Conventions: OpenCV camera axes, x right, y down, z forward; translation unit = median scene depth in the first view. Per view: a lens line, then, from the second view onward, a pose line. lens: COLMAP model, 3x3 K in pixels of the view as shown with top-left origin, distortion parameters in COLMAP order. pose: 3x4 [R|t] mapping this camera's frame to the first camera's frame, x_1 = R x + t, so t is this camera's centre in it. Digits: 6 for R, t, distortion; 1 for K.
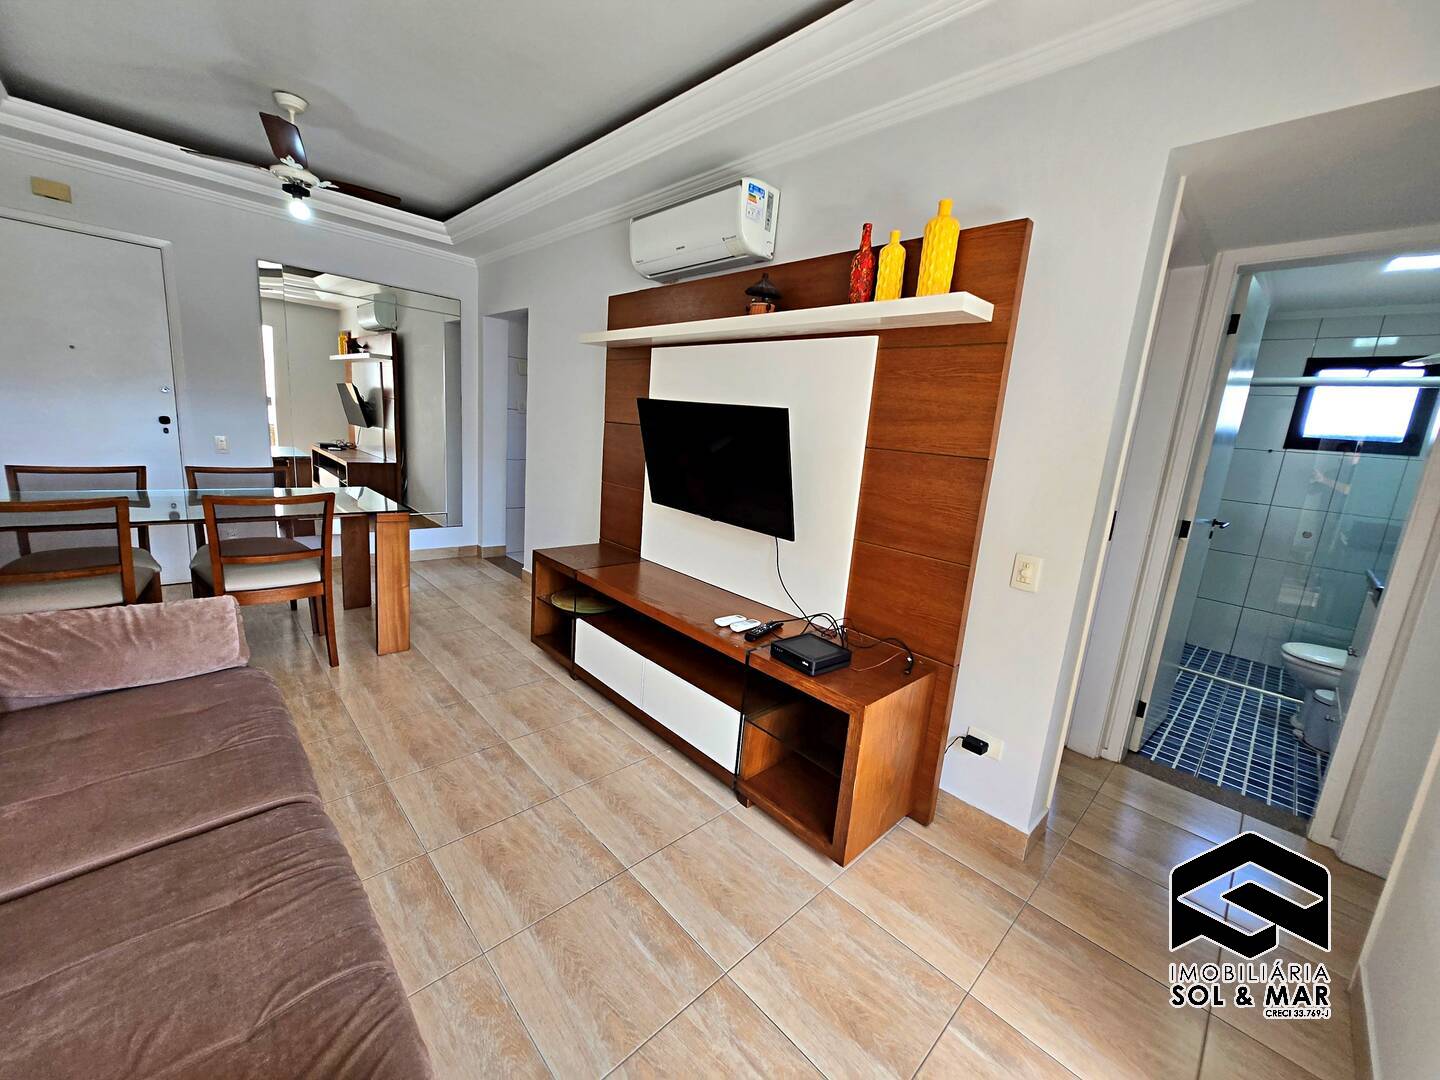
lens RADIAL K [[573.7, 0, 713.0], [0, 573.7, 537.1], [0, 0, 1]] dist [0.002037, 0.000410]
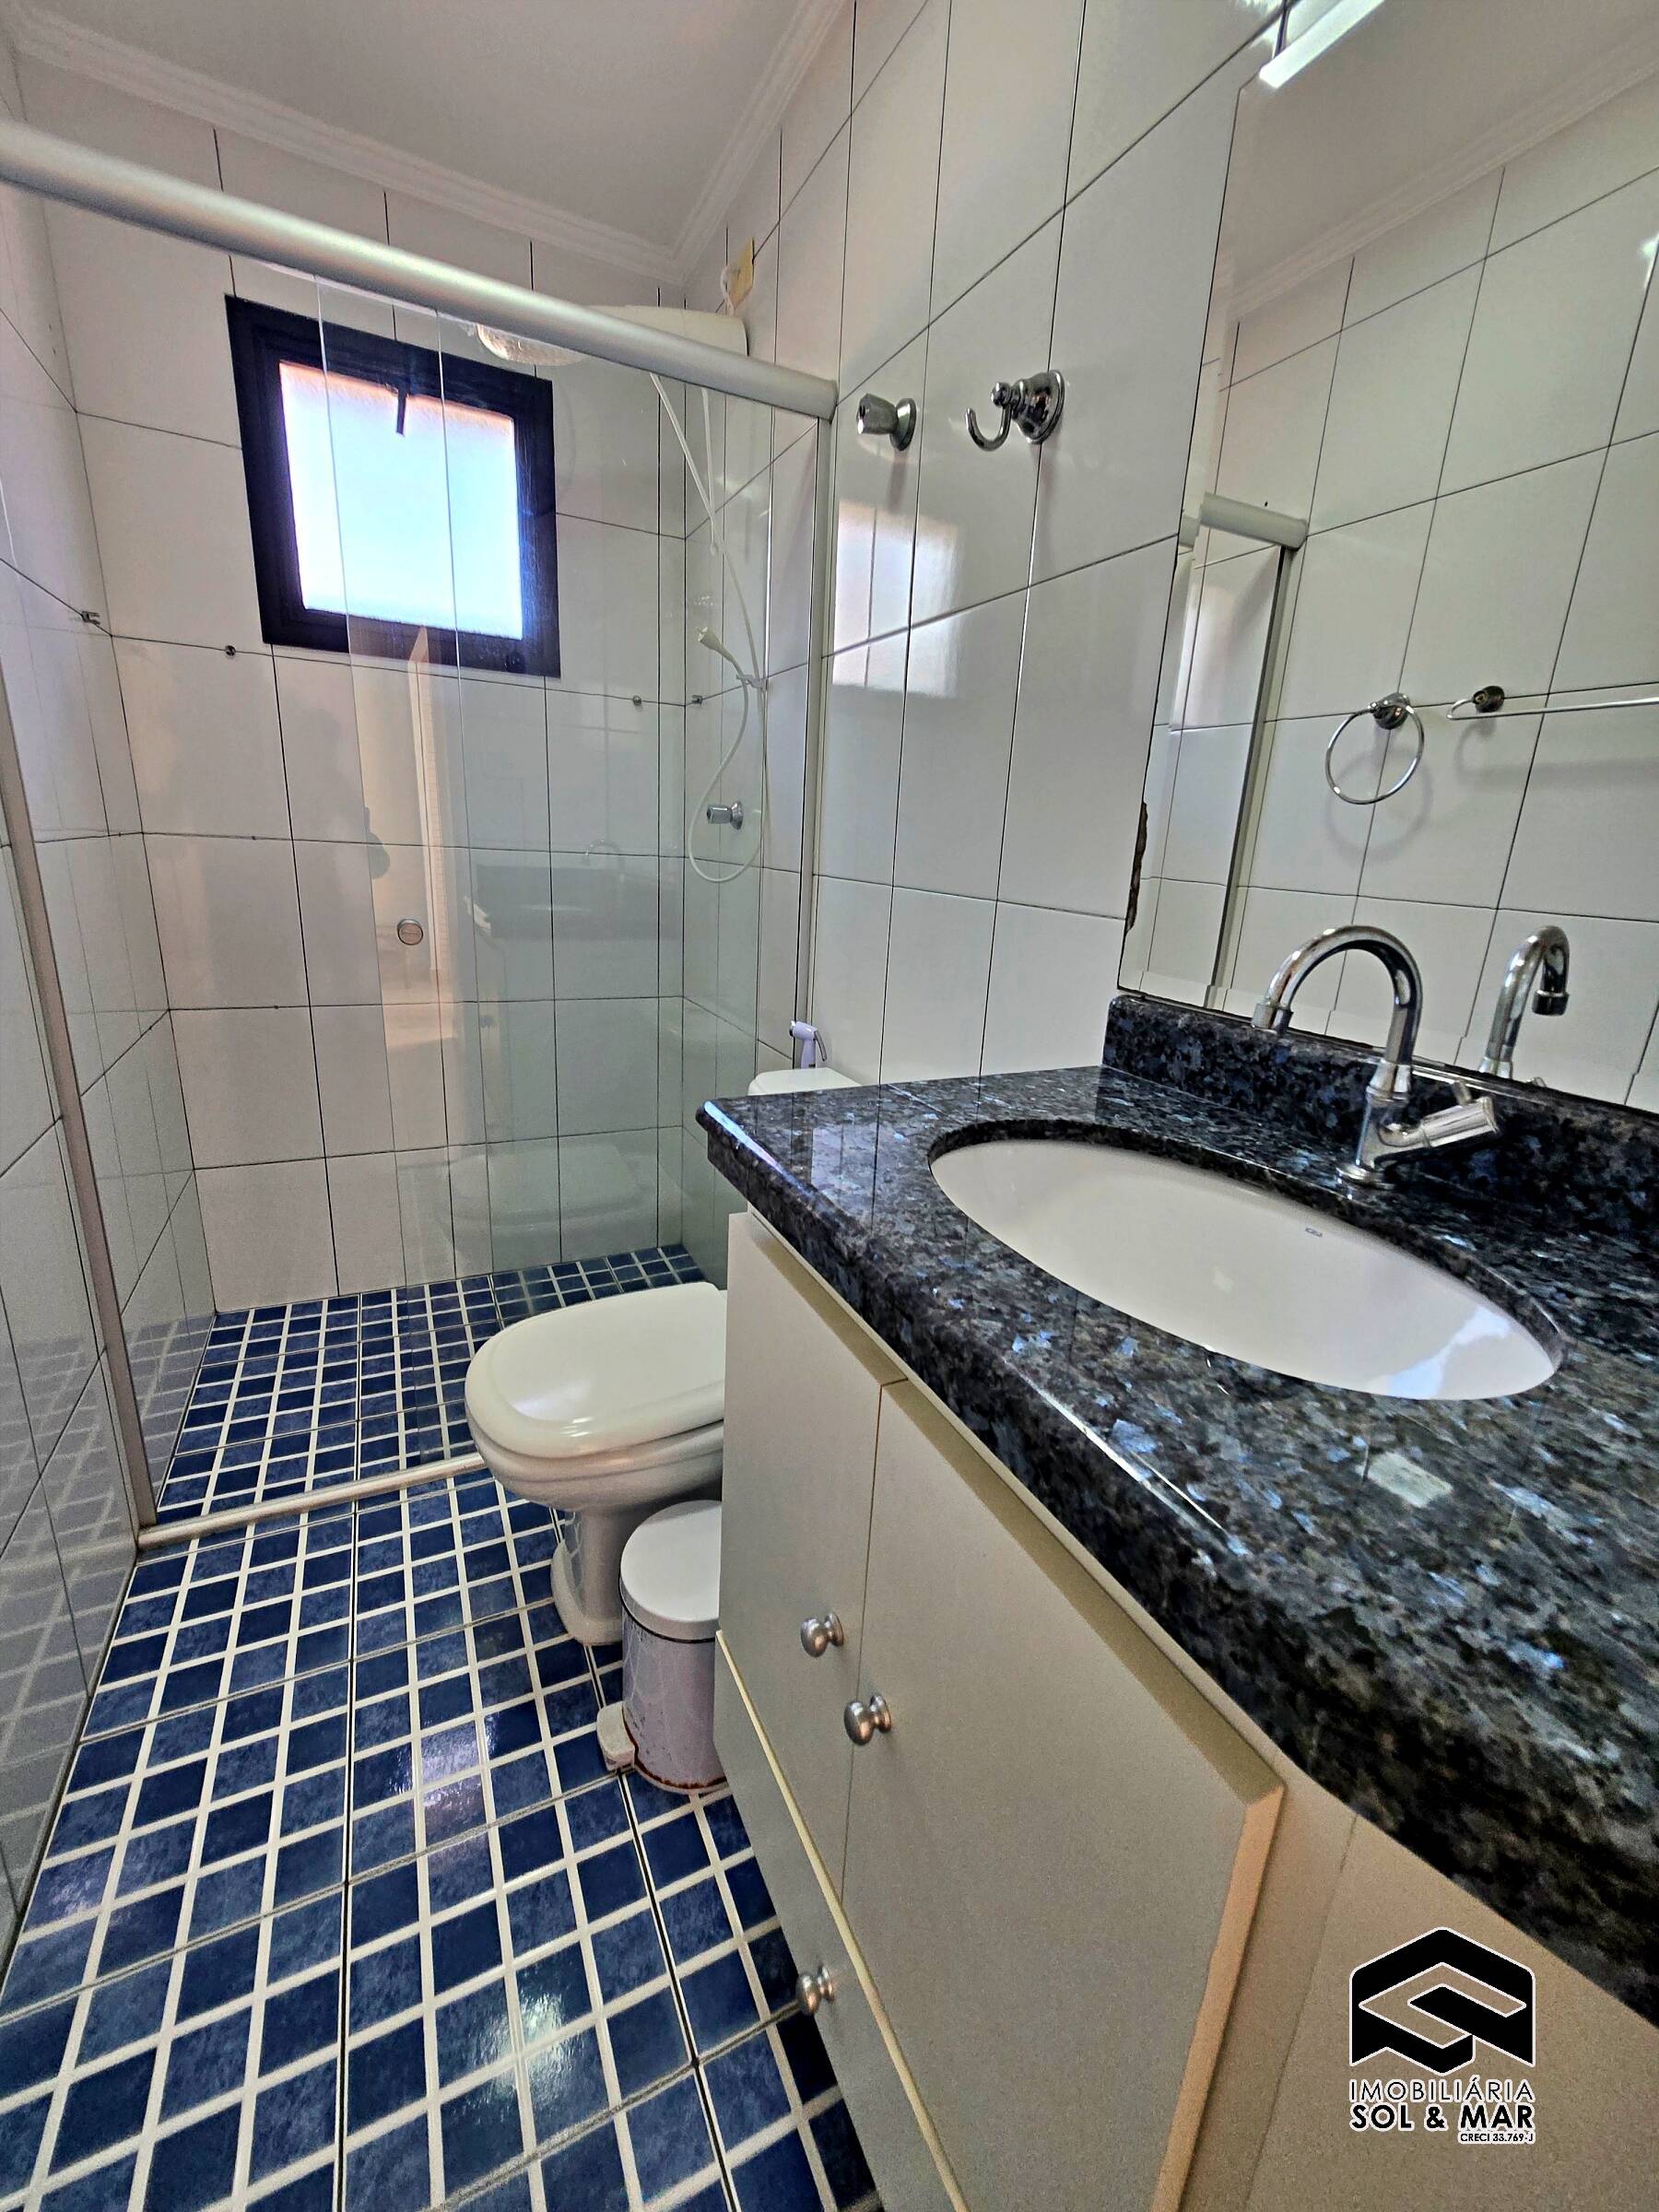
lens RADIAL K [[881.2, 0, 828.9], [0, 881.2, 1084.4], [0, 0, 1]] dist [0.002037, 0.000410]
pose [[0.311221, -0.314846, 0.896668, 0.704315], [0.155983, 0.947653, 0.278609, -0.021108], [-0.937449, 0.053156, 0.344041, 0.681280]]
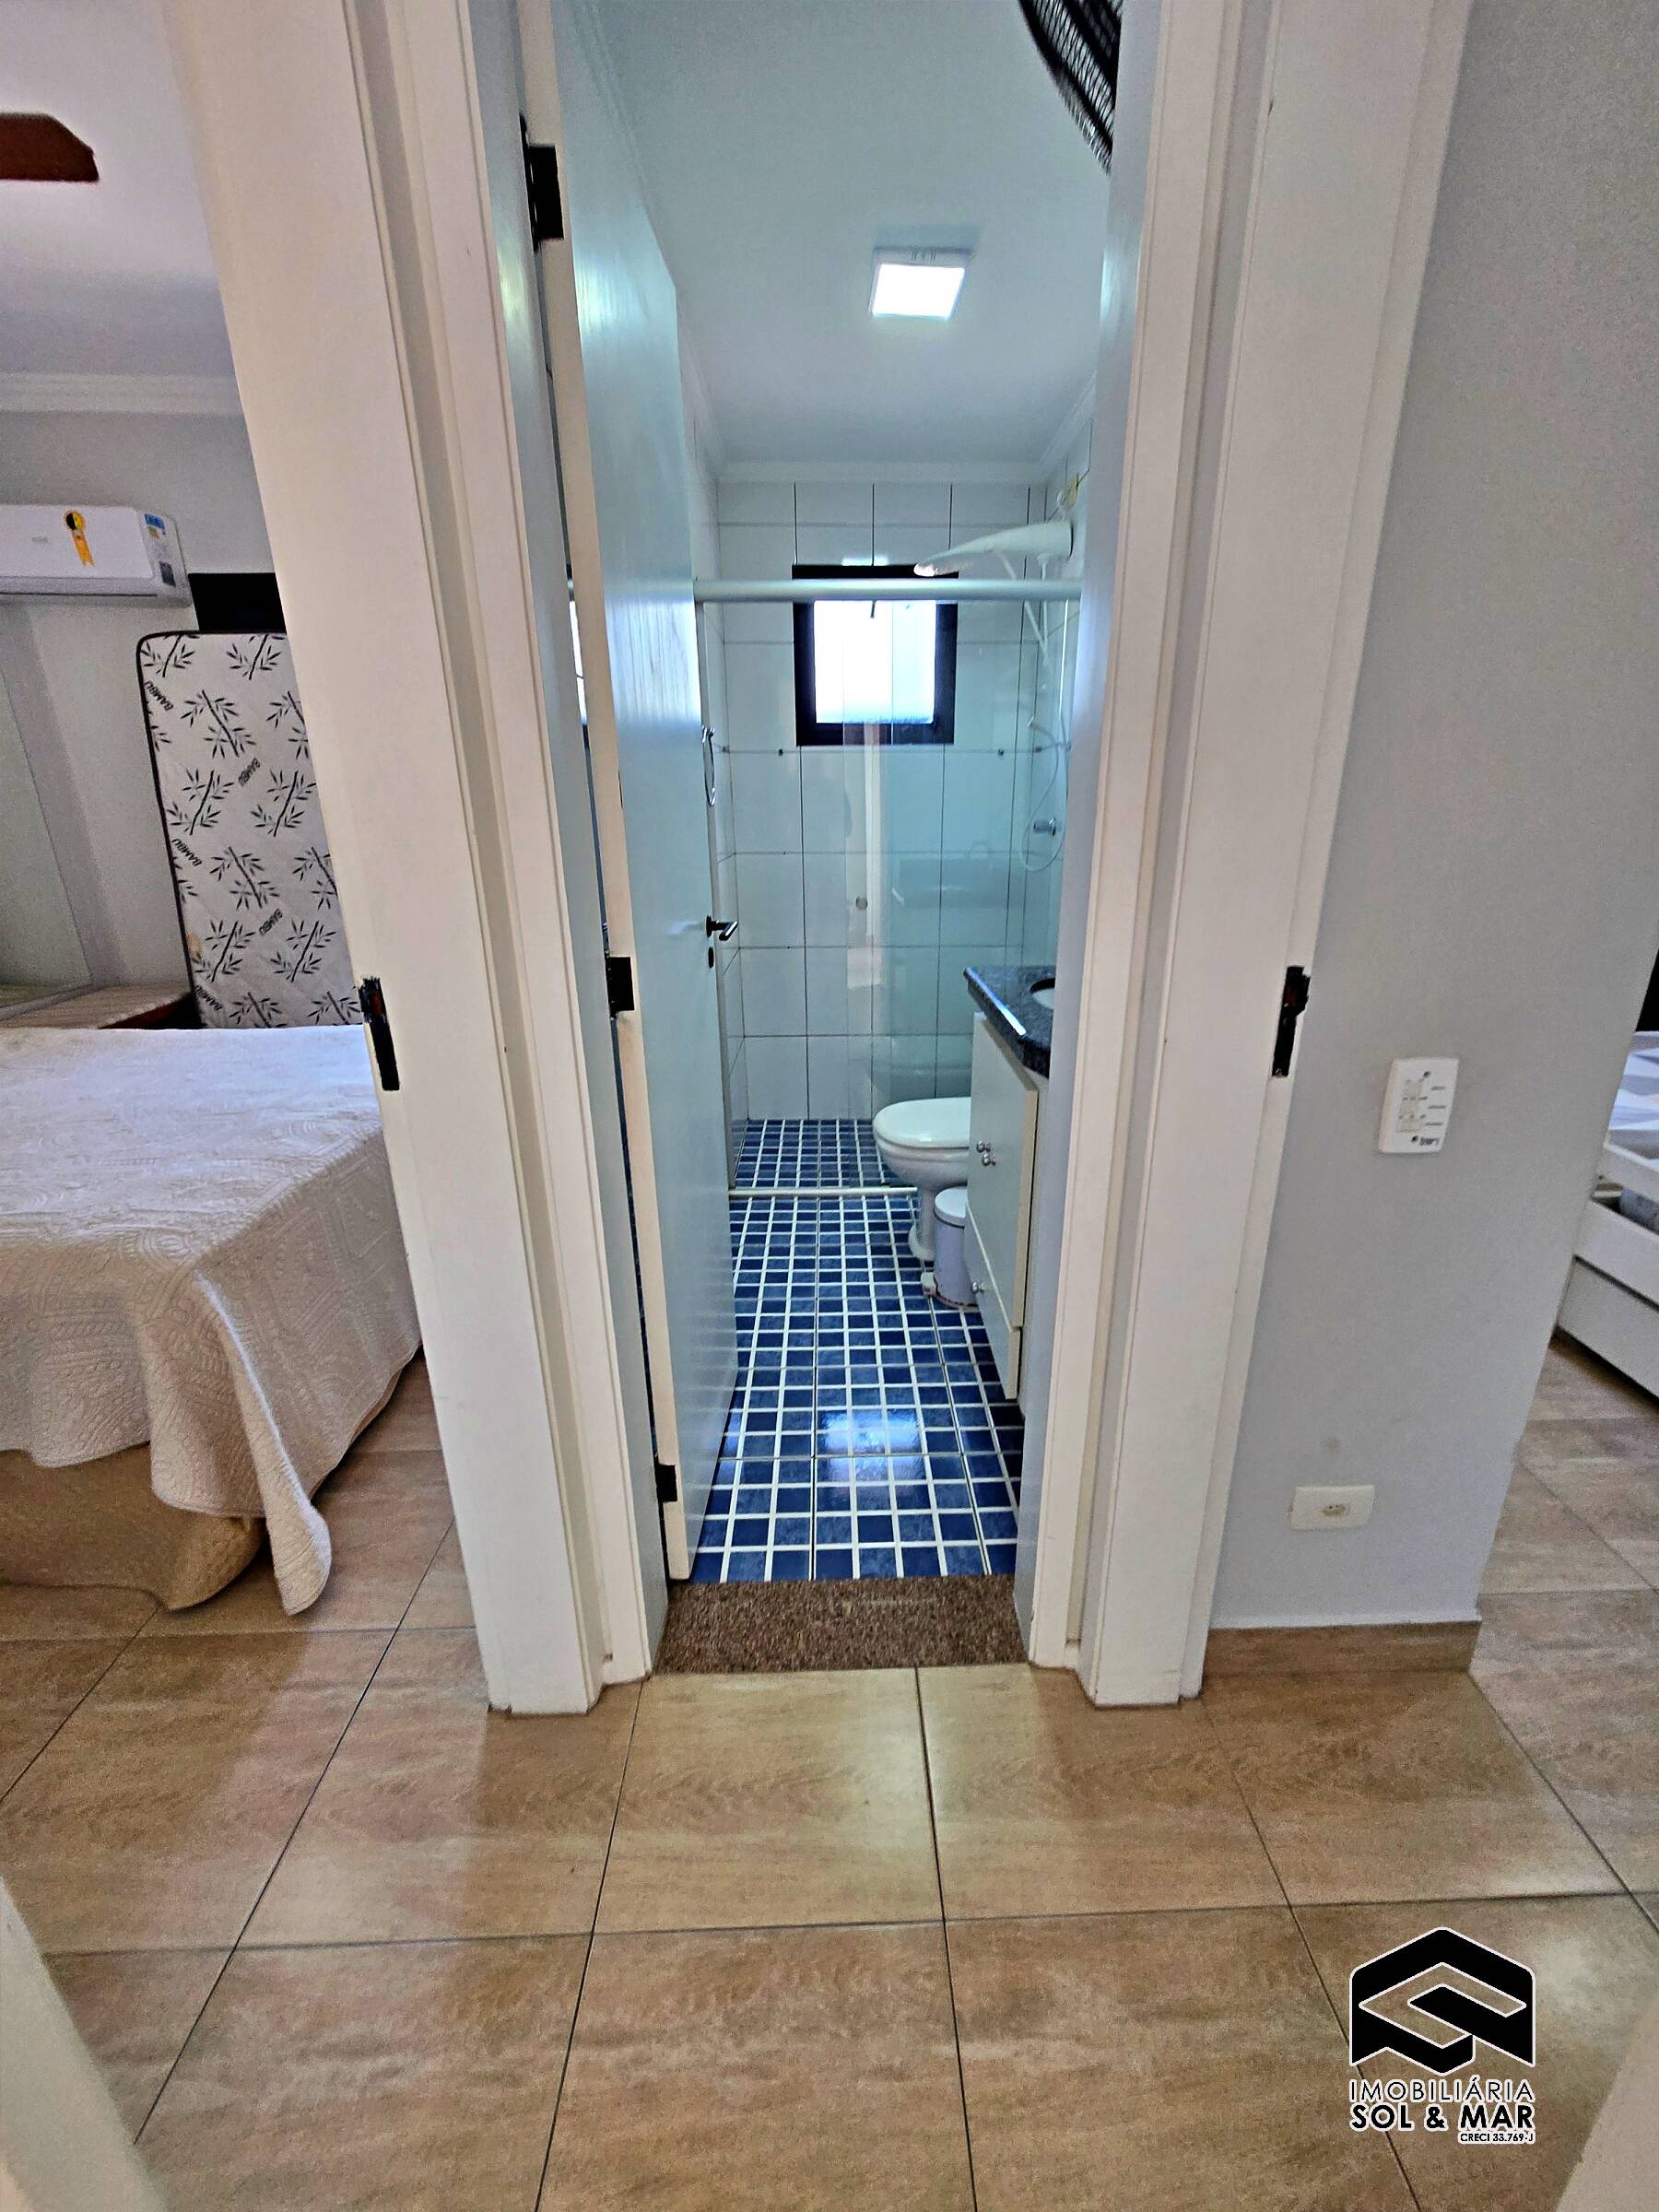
lens RADIAL K [[881.2, 0, 848.1], [0, 881.2, 1099.7], [0, 0, 1]] dist [0.002037, 0.000410]
pose [[0.677623, -0.316918, 0.663619, 0.419697], [0.203376, 0.947944, 0.245032, -0.035557], [-0.706729, -0.031075, 0.706802, 0.421757]]
